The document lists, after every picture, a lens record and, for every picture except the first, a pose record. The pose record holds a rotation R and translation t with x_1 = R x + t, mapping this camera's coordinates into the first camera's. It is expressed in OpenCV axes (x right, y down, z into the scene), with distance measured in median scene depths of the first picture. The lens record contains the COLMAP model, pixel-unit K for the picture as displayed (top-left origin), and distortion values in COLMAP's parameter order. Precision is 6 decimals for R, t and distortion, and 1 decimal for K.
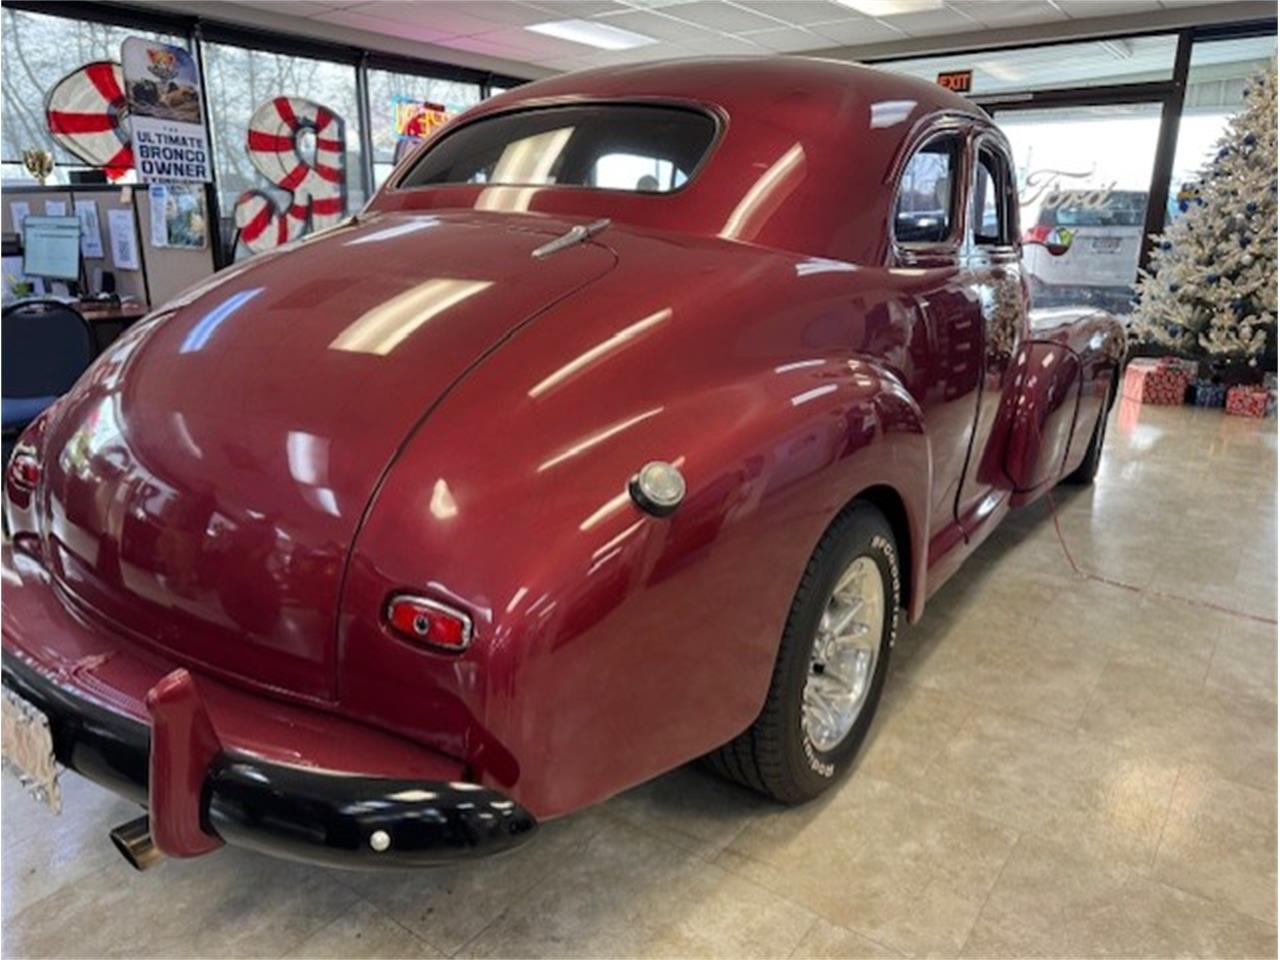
lens RADIAL K [[898.9, 0, 644.3], [0, 898.9, 474.2], [0, 0, 1]] dist [-0.005845, 0.002425]
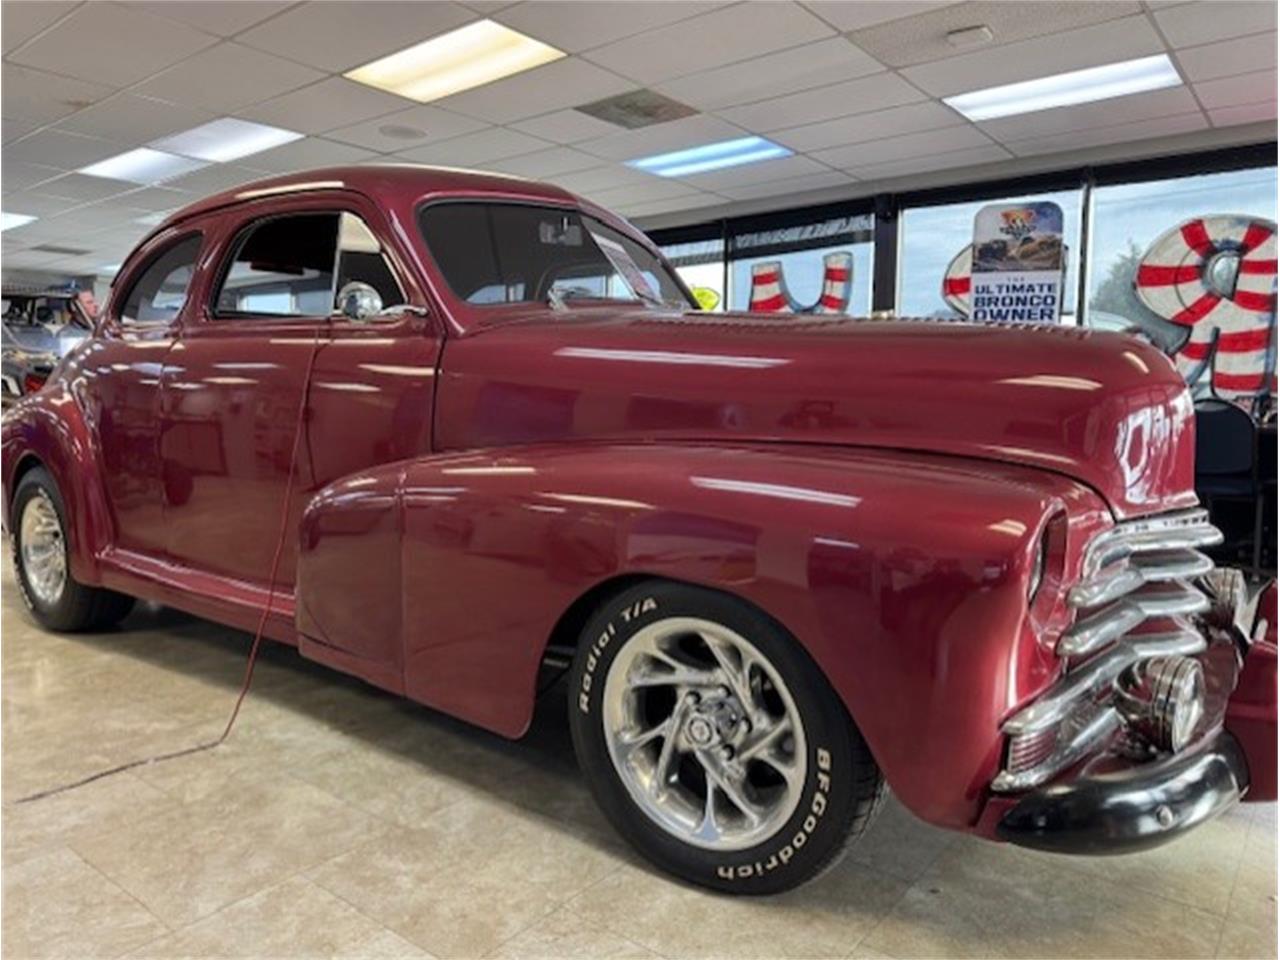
lens RADIAL K [[907.8, 0, 656.2], [0, 907.8, 489.1], [0, 0, 1]] dist [0.016156, -0.003126]
pose [[-0.029963, 0.095491, -0.994979, 0.612359], [-0.278069, 0.955335, 0.100061, -0.134005], [0.960094, 0.279671, -0.002072, 0.667283]]
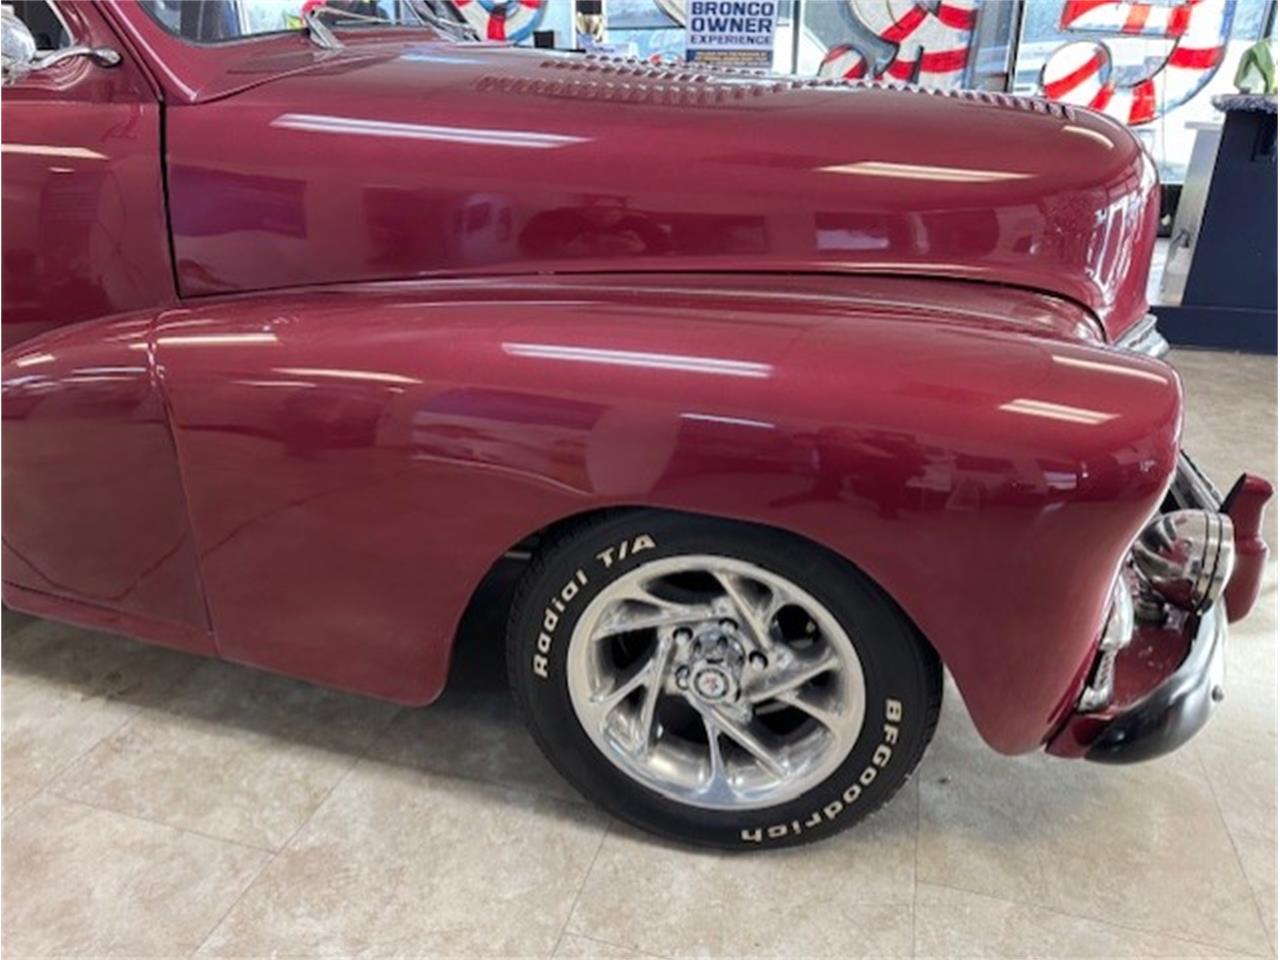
lens RADIAL K [[894.3, 0, 640.0], [0, 894.3, 480.0], [0, 0, 1]] dist [0.006798, -0.001558]
pose [[0.331999, 0.365513, -0.869584, 0.499926], [-0.257030, 0.922044, 0.289431, -0.140861], [0.907586, 0.127418, 0.400065, 0.592390]]
